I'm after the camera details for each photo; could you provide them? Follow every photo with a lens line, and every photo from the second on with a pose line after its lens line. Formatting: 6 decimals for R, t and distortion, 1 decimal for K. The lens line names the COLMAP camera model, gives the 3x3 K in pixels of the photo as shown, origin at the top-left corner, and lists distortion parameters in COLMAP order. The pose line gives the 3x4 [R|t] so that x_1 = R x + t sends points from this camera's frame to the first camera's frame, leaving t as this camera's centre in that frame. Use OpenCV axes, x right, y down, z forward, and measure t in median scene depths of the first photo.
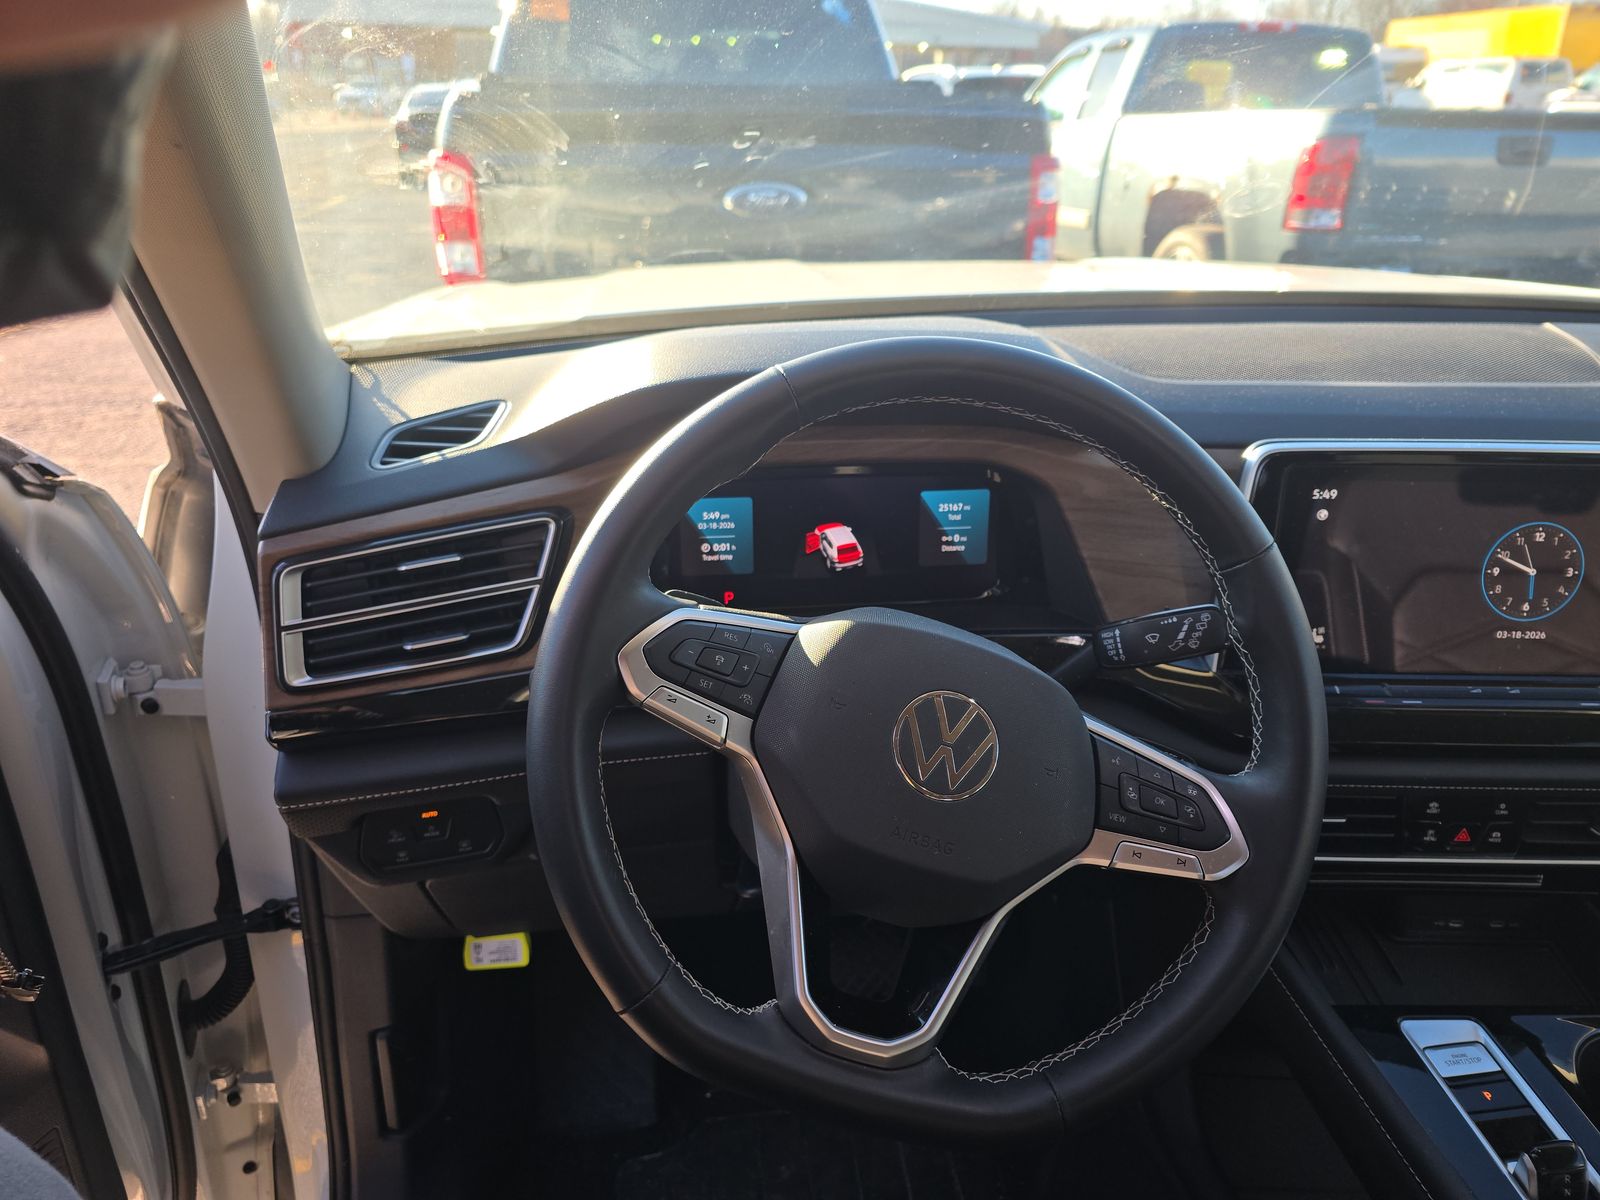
lens RADIAL K [[1076.0, 0, 798.3], [0, 1076.0, 604.4], [0, 0, 1]] dist [-0.019487, -0.007248]
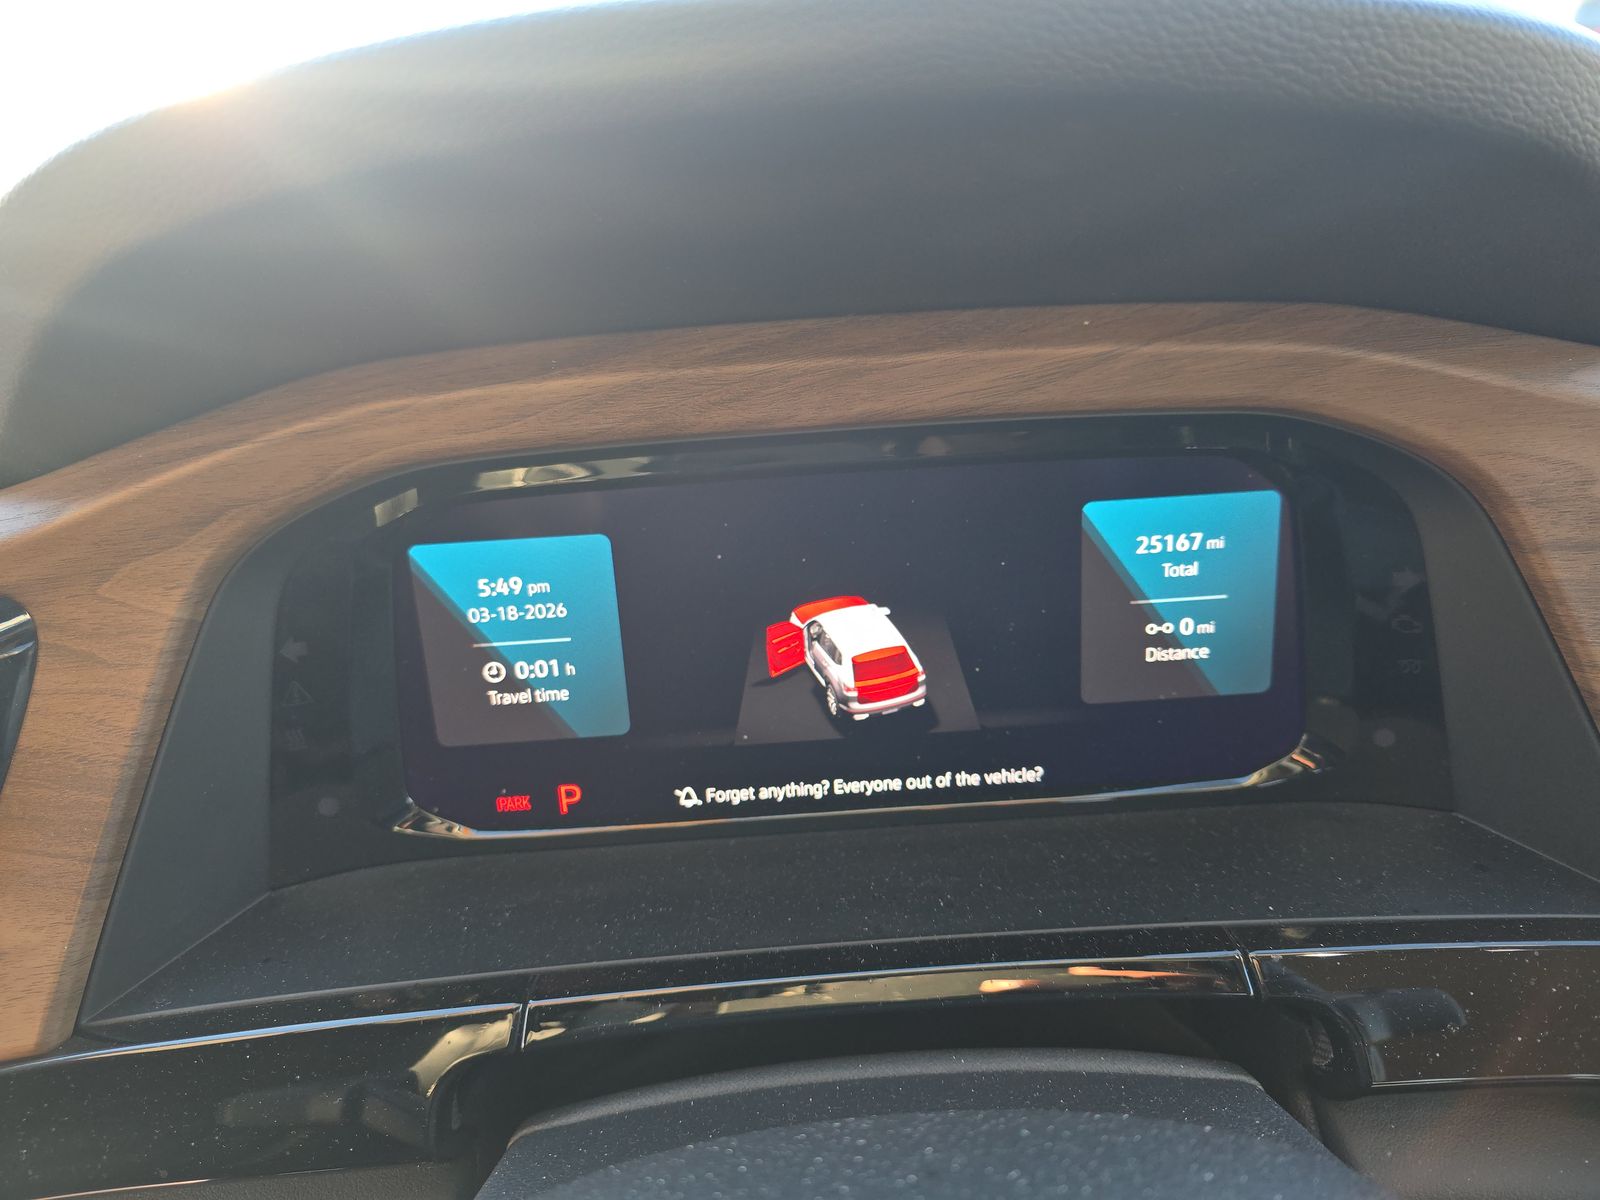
lens RADIAL K [[1076.0, 0, 800.5], [0, 1076.0, 592.3], [0, 0, 1]] dist [-0.019487, -0.007248]
pose [[0.989397, -0.017696, -0.144154, 0.072052], [0.018029, 0.999837, 0.000999, -0.077257], [0.144113, -0.003587, 0.989555, 0.634180]]
